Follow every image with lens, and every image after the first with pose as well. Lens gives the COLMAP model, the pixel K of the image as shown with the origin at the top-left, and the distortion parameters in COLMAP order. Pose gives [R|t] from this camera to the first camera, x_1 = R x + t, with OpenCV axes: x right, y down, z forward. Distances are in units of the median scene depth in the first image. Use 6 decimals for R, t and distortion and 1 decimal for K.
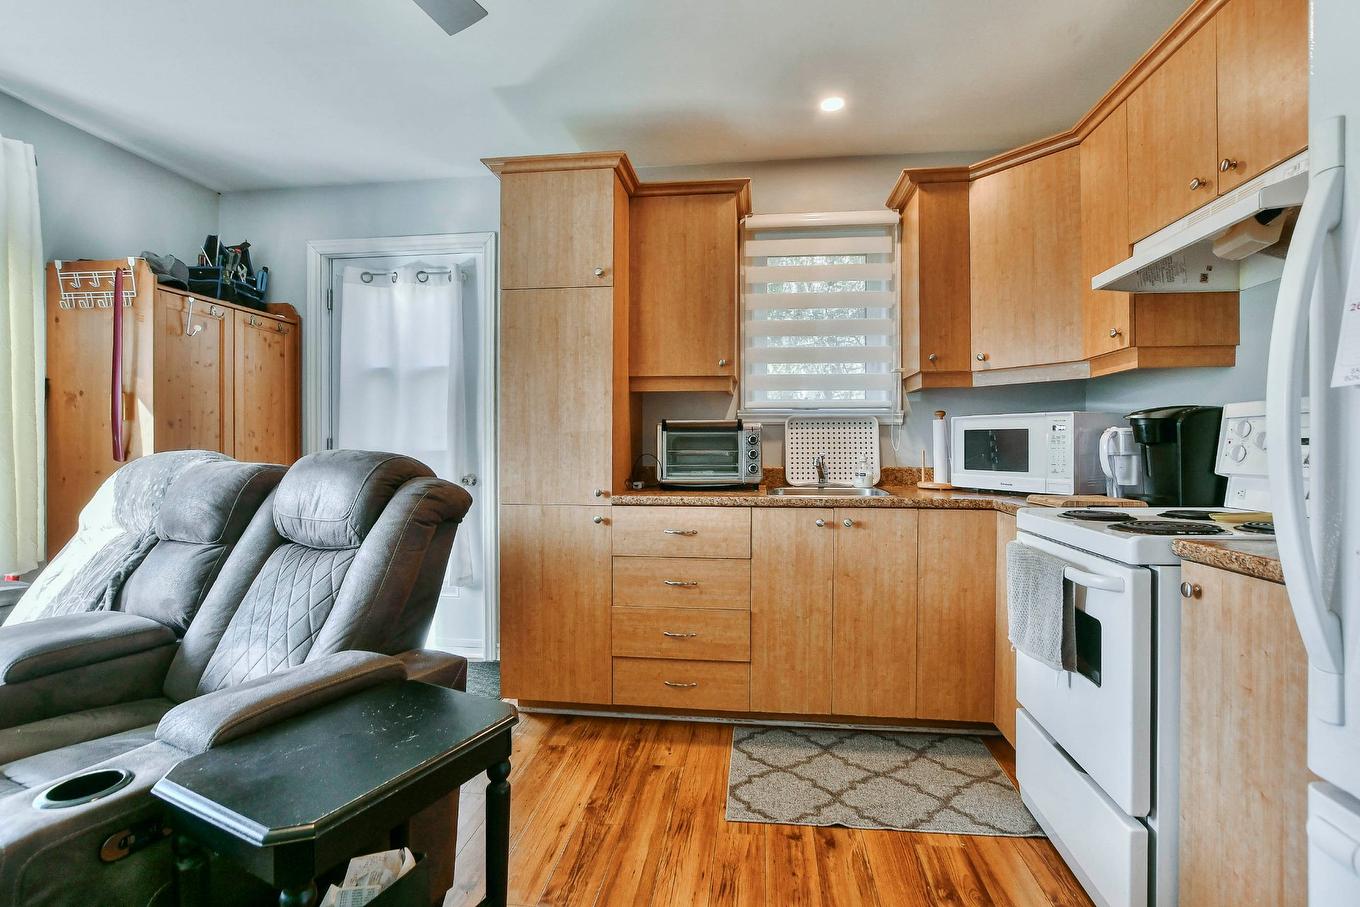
lens RADIAL K [[612.5, 0, 685.1], [0, 612.5, 450.6], [0, 0, 1]] dist [-0.026356, 0.000001]
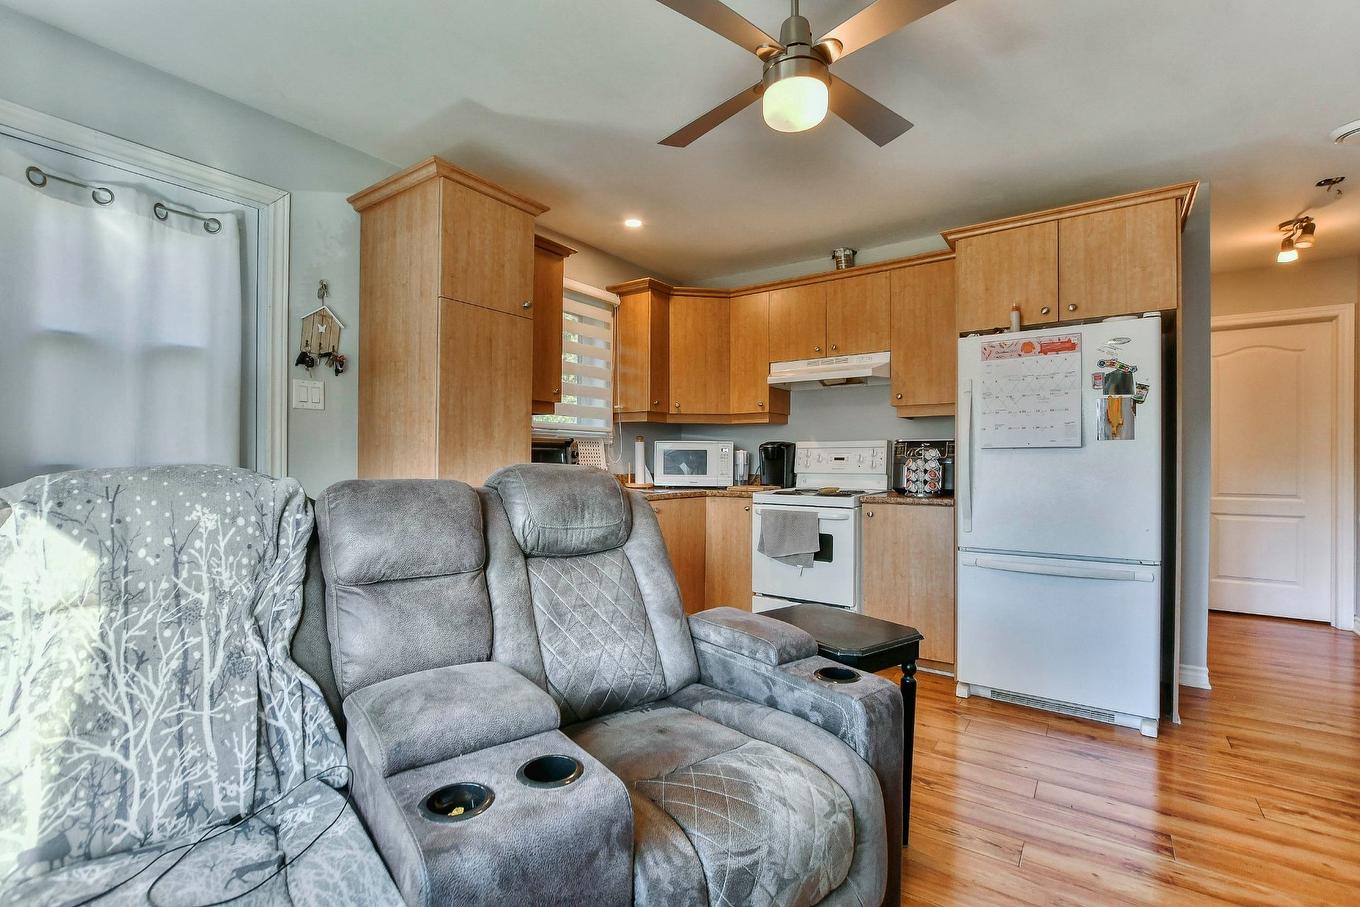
lens RADIAL K [[599.6, 0, 674.2], [0, 599.6, 463.2], [0, 0, 1]] dist [-0.020177, 0.000377]
pose [[0.488793, -0.003121, 0.872394, -0.947080], [0.002372, 0.999995, 0.002249, -0.002110], [-0.872397, 0.000970, 0.488798, 0.217512]]
